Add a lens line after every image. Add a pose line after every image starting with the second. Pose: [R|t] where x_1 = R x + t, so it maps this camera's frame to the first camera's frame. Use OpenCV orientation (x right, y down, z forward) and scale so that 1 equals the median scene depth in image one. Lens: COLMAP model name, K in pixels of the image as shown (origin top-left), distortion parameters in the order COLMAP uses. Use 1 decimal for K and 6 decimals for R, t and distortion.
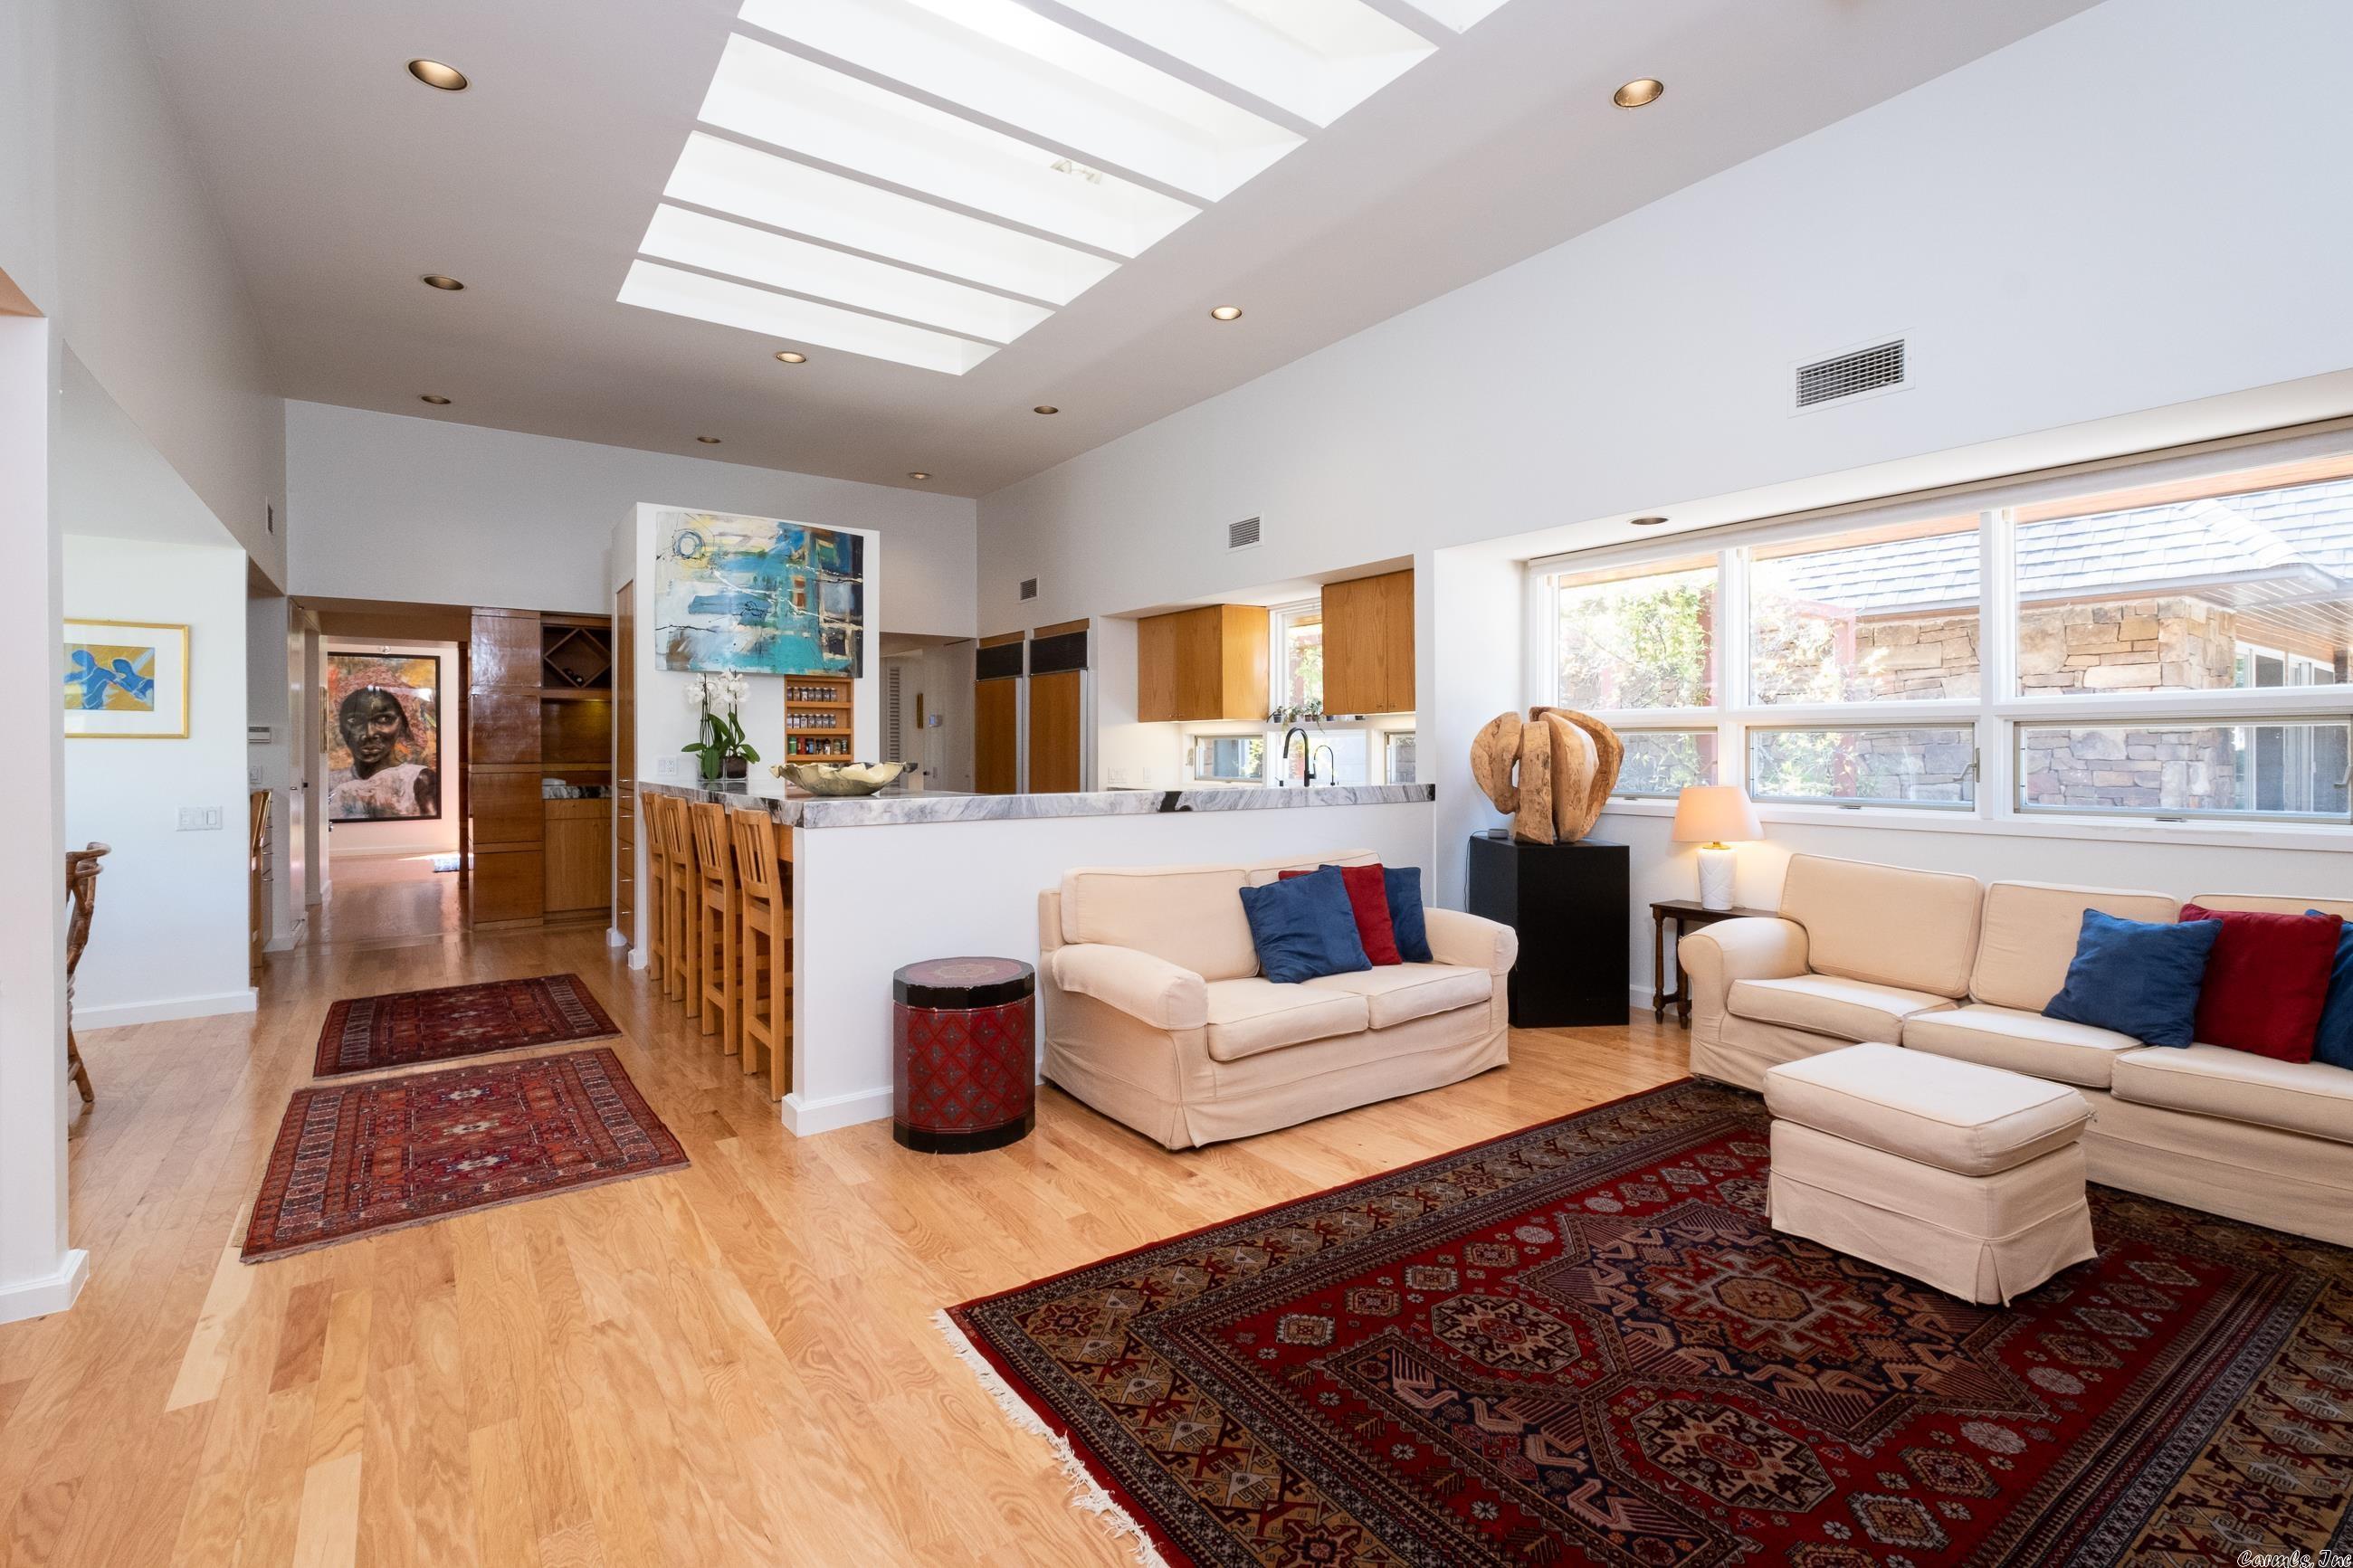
lens RADIAL K [[1056.5, 0, 1235.8], [0, 1056.5, 741.7], [0, 0, 1]] dist [0.002133, -0.003723]
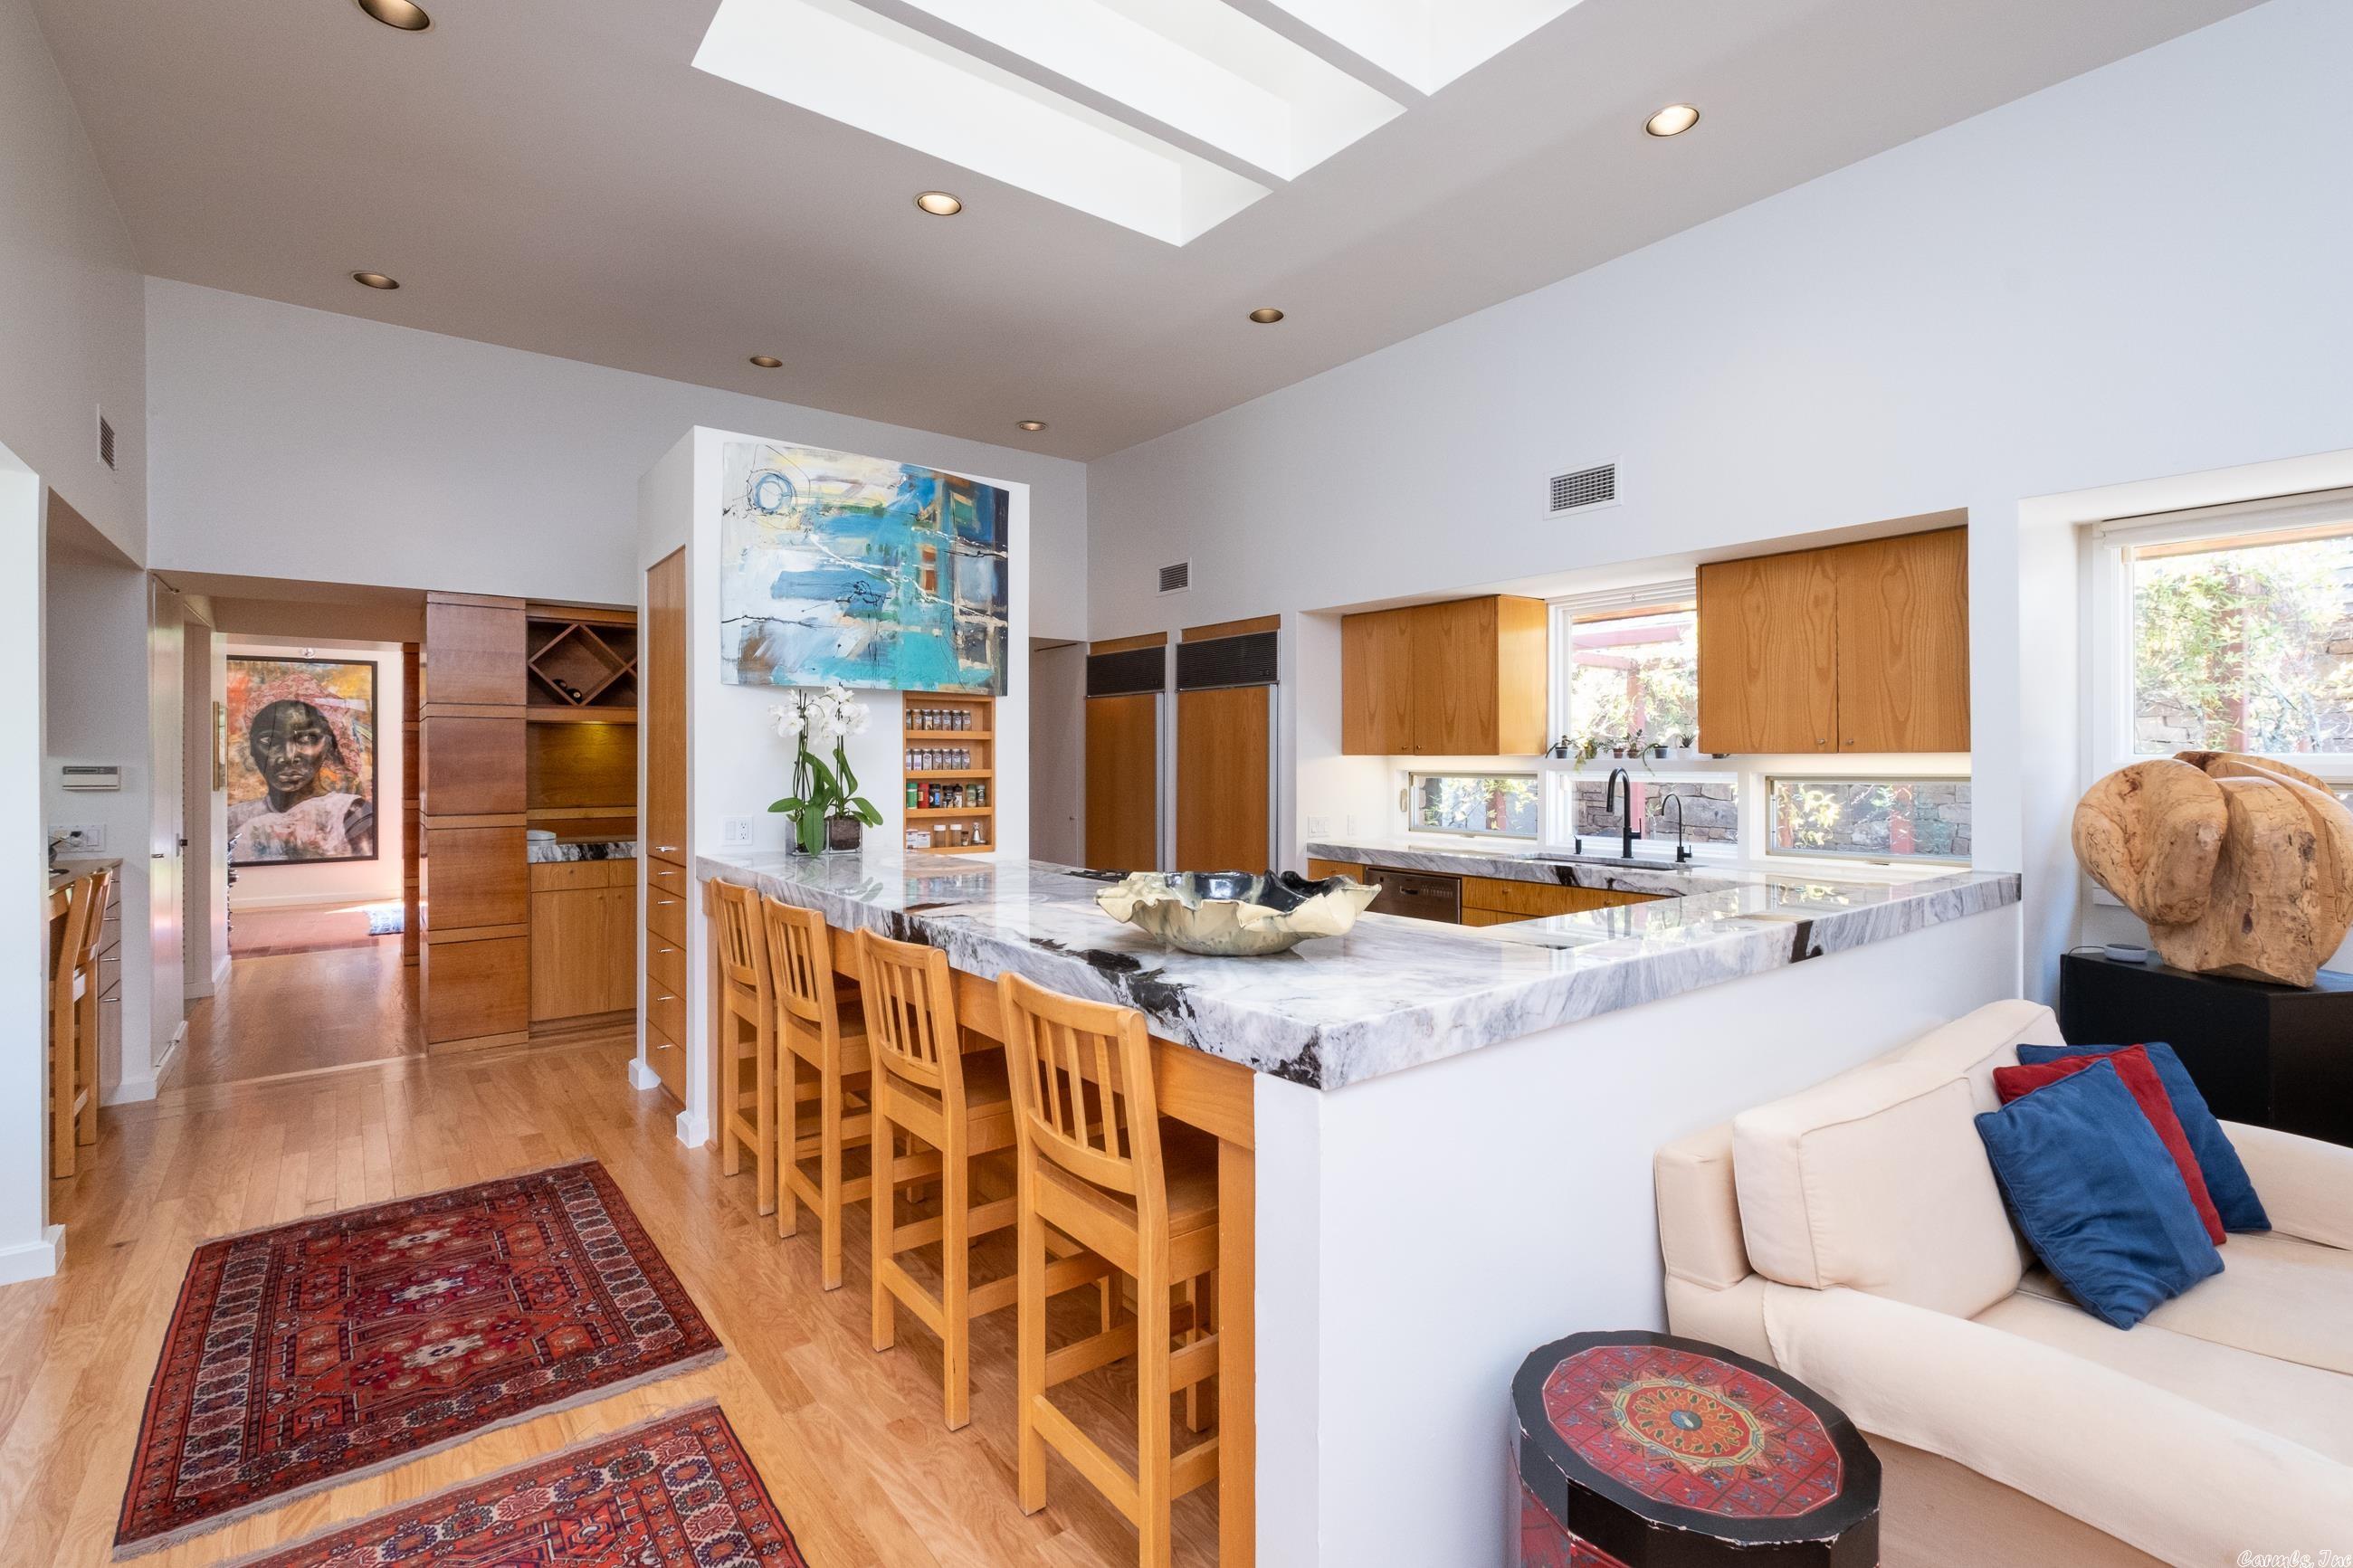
lens RADIAL K [[1056.5, 0, 1229.6], [0, 1056.5, 753.0], [0, 0, 1]] dist [0.002133, -0.003723]
pose [[0.999392, 0.003137, 0.034734, -0.232044], [-0.003140, 0.999995, 0.000040, -0.023557], [-0.034734, -0.000149, 0.999397, 0.303772]]
